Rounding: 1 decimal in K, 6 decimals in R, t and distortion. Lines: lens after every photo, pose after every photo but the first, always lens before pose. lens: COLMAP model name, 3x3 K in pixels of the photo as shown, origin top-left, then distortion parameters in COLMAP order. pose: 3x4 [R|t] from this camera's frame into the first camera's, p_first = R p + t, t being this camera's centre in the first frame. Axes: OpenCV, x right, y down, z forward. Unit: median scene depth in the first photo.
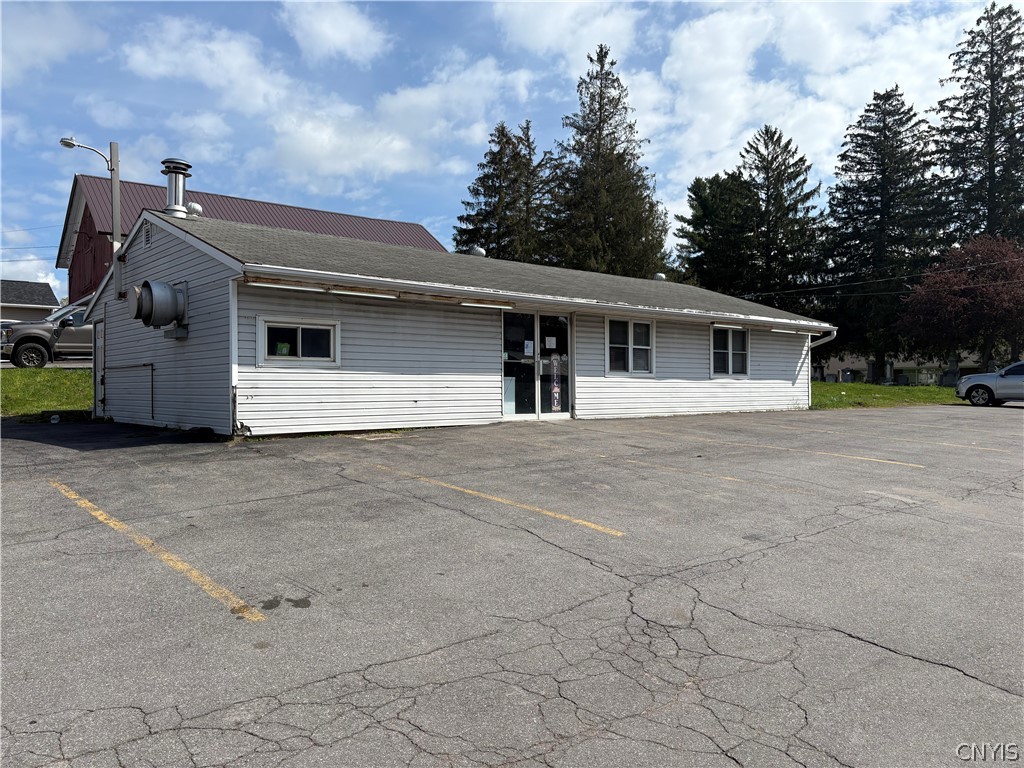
lens RADIAL K [[775.0, 0, 512.6], [0, 775.0, 383.7], [0, 0, 1]] dist [0.058773, -0.055504]
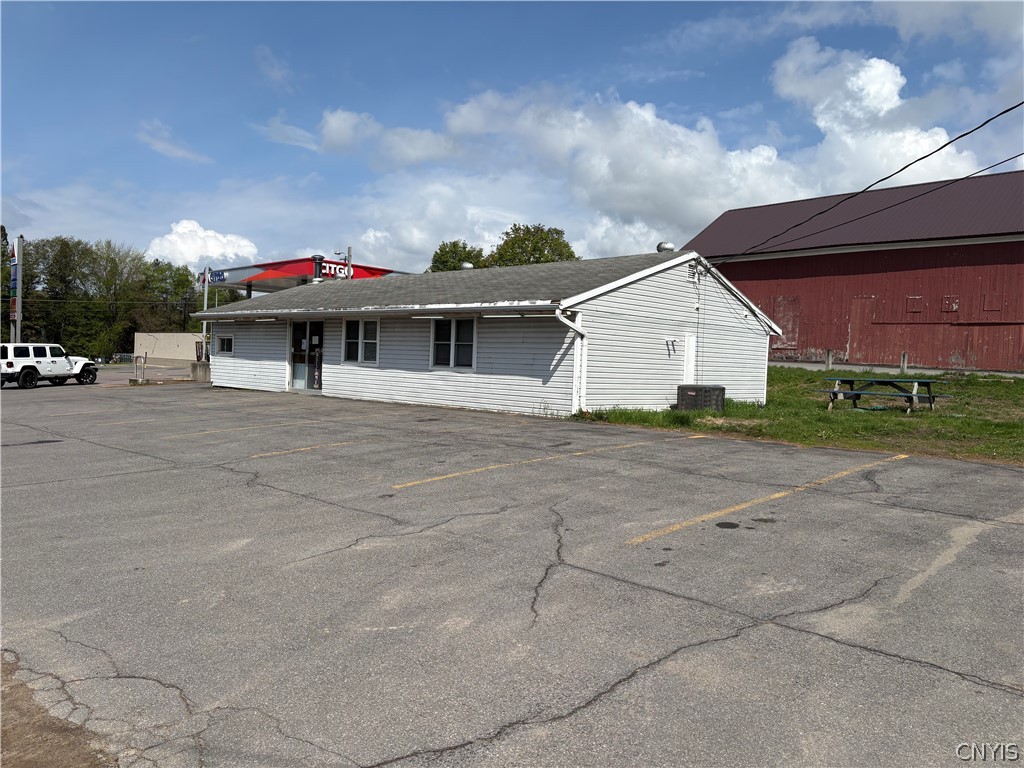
lens RADIAL K [[775.0, 0, 518.2], [0, 775.0, 387.5], [0, 0, 1]] dist [0.058773, -0.055504]
pose [[0.103936, 0.031213, -0.994094, 1.089405], [-0.039086, 0.998863, 0.027277, -0.014045], [0.993816, 0.036020, 0.105038, 0.873480]]
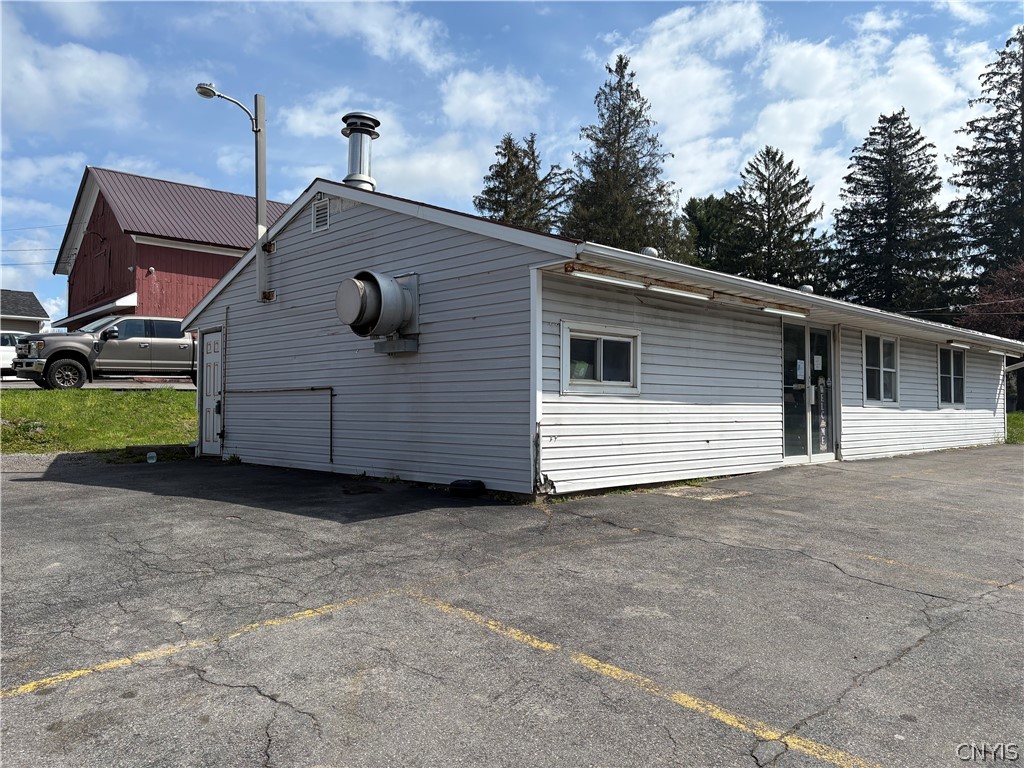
lens RADIAL K [[775.0, 0, 515.7], [0, 775.0, 386.5], [0, 0, 1]] dist [0.058773, -0.055504]
pose [[0.997838, 0.007090, 0.065337, -0.218053], [-0.005546, 0.999702, -0.023778, -0.006424], [-0.065486, 0.023364, 0.997580, 0.166634]]
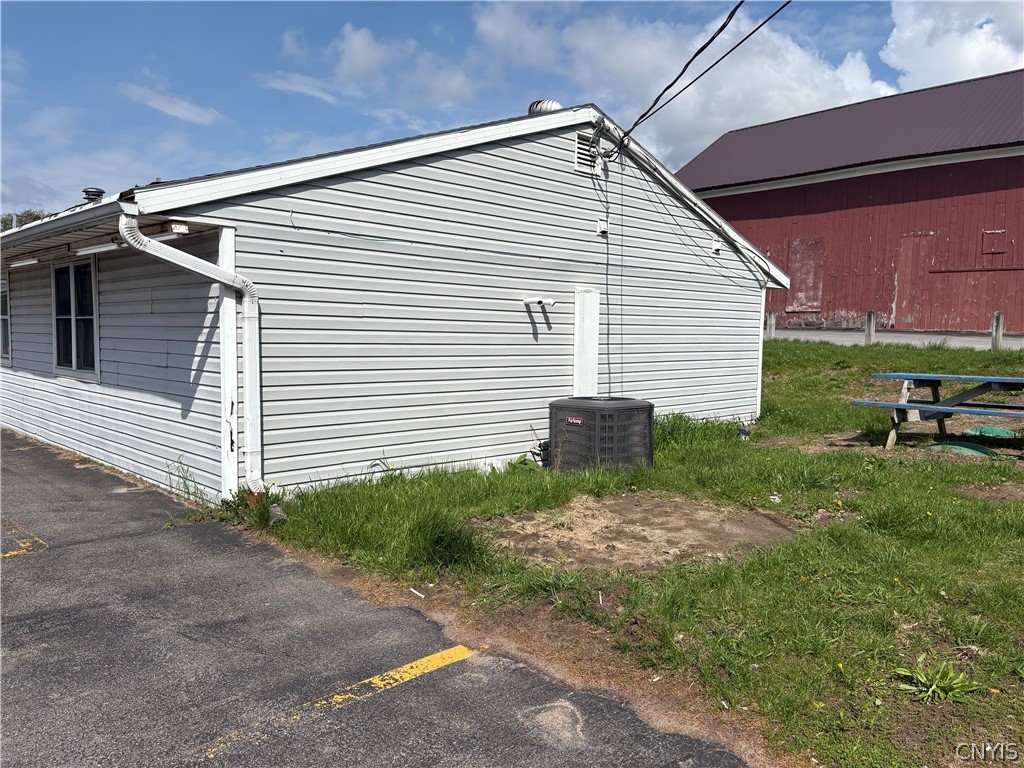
lens RADIAL K [[775.0, 0, 517.8], [0, 775.0, 389.2], [0, 0, 1]] dist [0.058773, -0.055504]
pose [[0.075754, 0.070283, -0.994647, 0.660398], [-0.015098, 0.997479, 0.069333, -0.031359], [0.997012, 0.009765, 0.076624, 1.082077]]
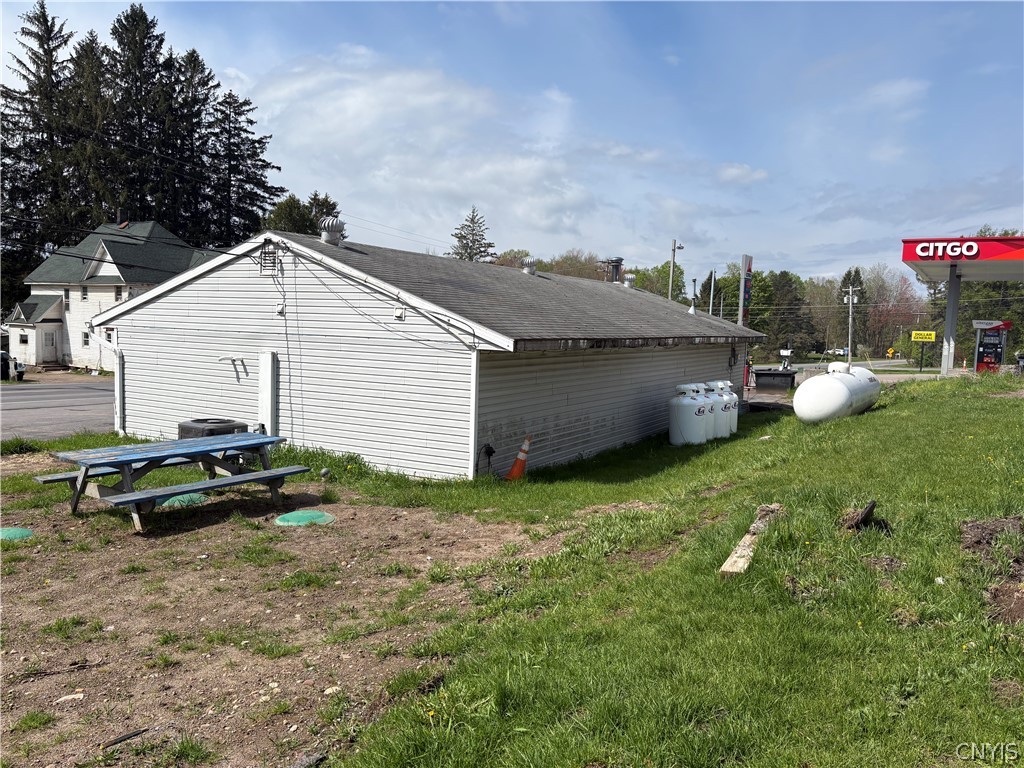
lens RADIAL K [[775.0, 0, 512.8], [0, 775.0, 384.8], [0, 0, 1]] dist [0.058773, -0.055504]
pose [[-0.942742, -0.004529, -0.333491, 0.283882], [-0.034394, 0.995897, 0.083701, -0.086734], [0.331744, 0.090379, -0.939030, 1.778632]]
